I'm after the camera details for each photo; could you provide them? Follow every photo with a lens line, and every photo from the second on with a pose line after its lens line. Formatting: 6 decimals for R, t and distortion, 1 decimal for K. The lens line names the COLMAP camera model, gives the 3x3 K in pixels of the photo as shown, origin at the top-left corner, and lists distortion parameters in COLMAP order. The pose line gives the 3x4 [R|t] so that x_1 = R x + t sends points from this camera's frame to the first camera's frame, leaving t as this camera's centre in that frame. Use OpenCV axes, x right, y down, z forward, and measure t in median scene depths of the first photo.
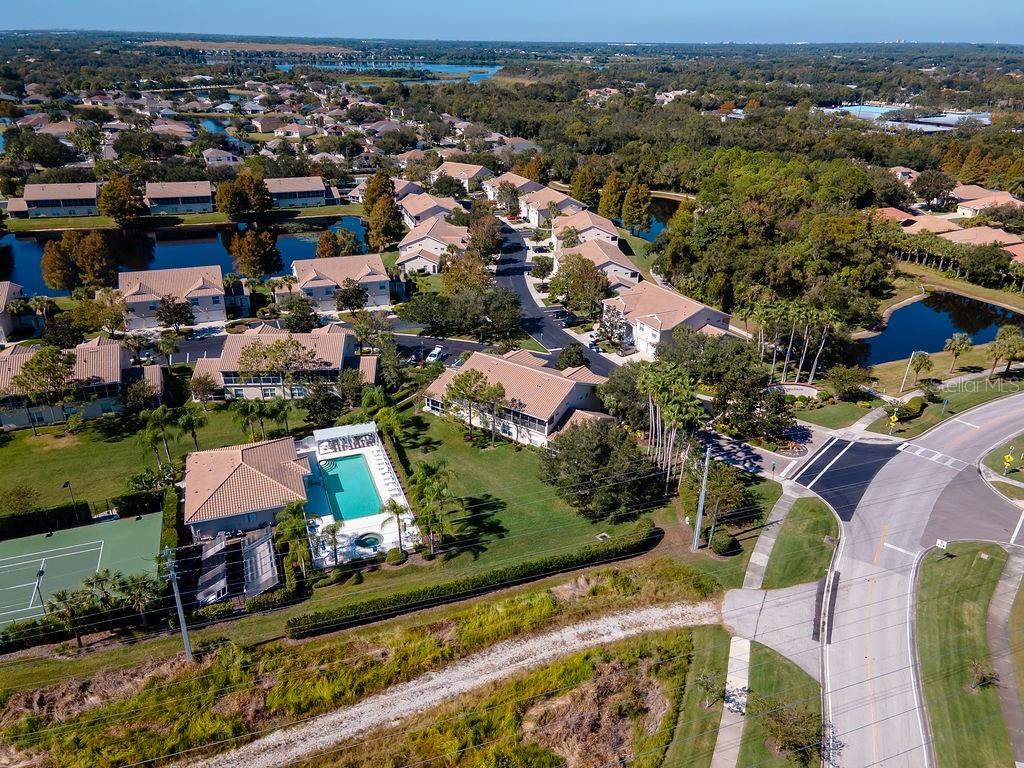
lens RADIAL K [[751.3, 0, 512.0], [0, 751.3, 384.0], [0, 0, 1]] dist [0.066528, -0.071434]
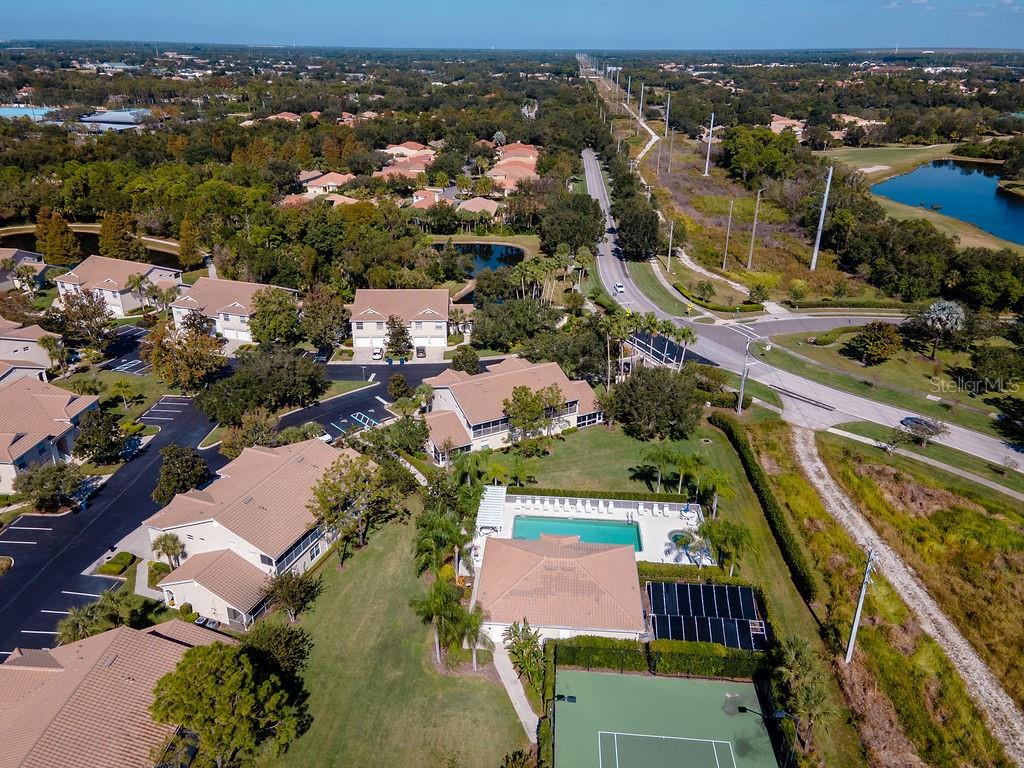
lens RADIAL K [[751.3, 0, 512.0], [0, 751.3, 384.0], [0, 0, 1]] dist [0.066528, -0.071434]
pose [[0.418105, -0.381384, 0.824460, -1.056284], [0.378861, 0.898105, 0.223321, -0.297860], [-0.825623, 0.218984, 0.519993, 0.607040]]
